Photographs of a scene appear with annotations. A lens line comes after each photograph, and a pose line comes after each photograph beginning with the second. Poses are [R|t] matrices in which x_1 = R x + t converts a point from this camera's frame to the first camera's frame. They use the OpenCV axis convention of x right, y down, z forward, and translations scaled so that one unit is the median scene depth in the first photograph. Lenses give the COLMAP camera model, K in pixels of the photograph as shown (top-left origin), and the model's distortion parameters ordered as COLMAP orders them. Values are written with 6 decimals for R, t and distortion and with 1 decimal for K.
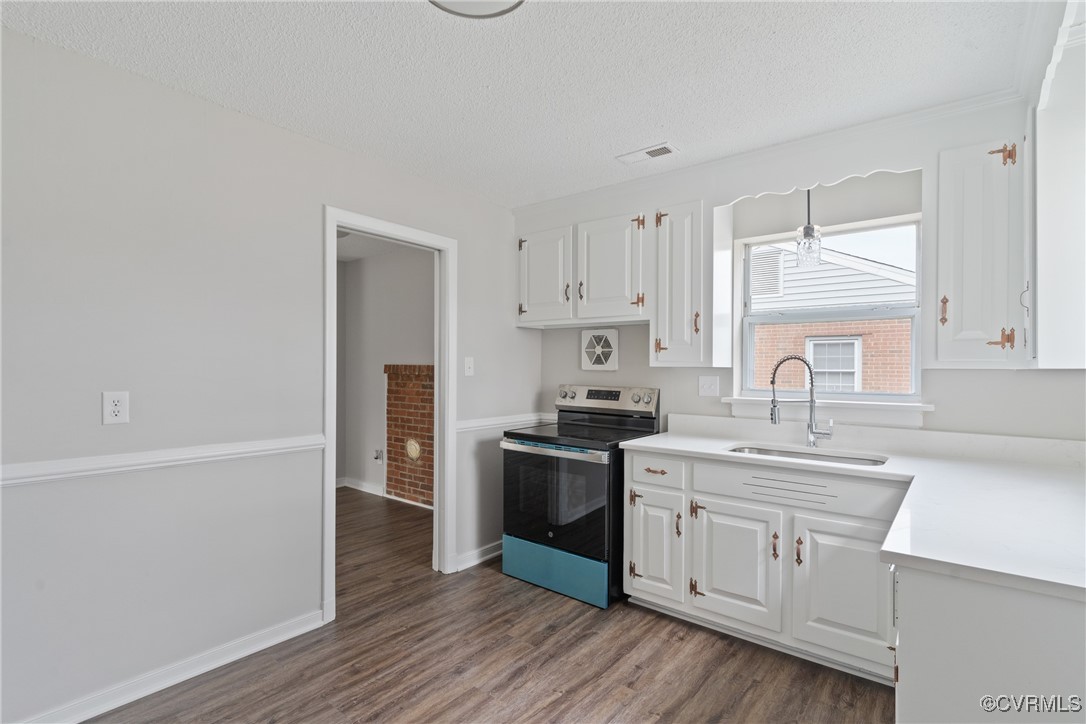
lens RADIAL K [[527.1, 0, 517.9], [0, 527.1, 361.8], [0, 0, 1]] dist [0.002639, 0.000340]
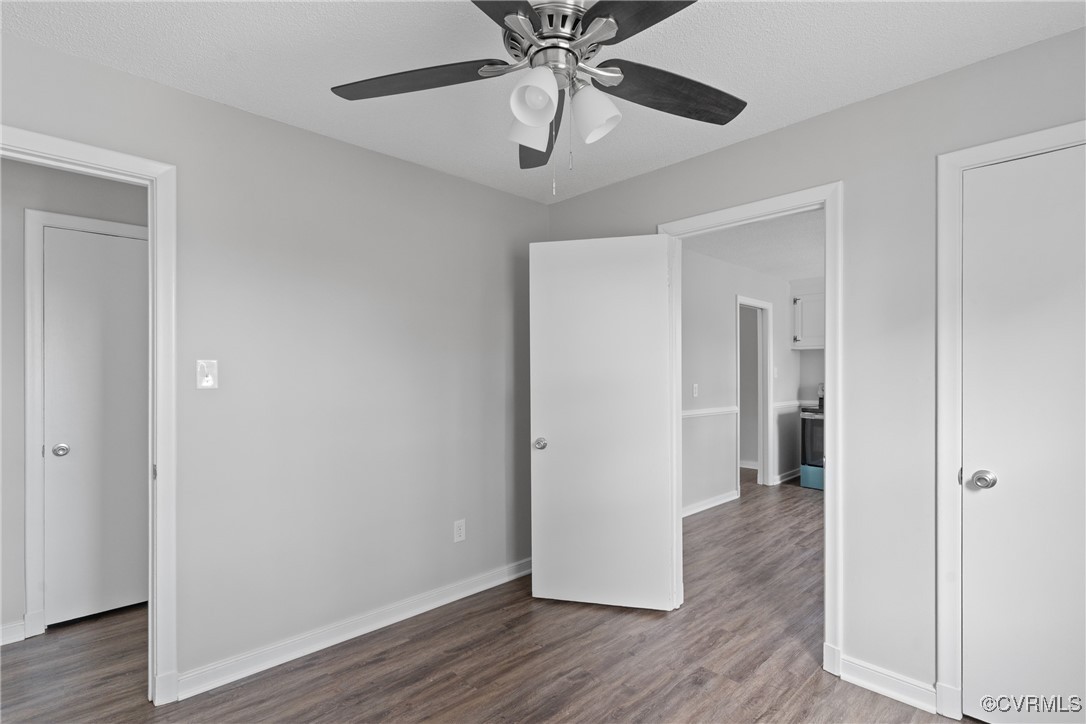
lens RADIAL K [[527.1, 0, 535.1], [0, 527.1, 364.4], [0, 0, 1]] dist [0.002639, 0.000340]
pose [[0.994767, -0.000249, -0.102174, -0.302981], [0.000388, 0.999999, 0.001349, -0.009080], [0.102173, -0.001382, 0.994766, -0.363406]]
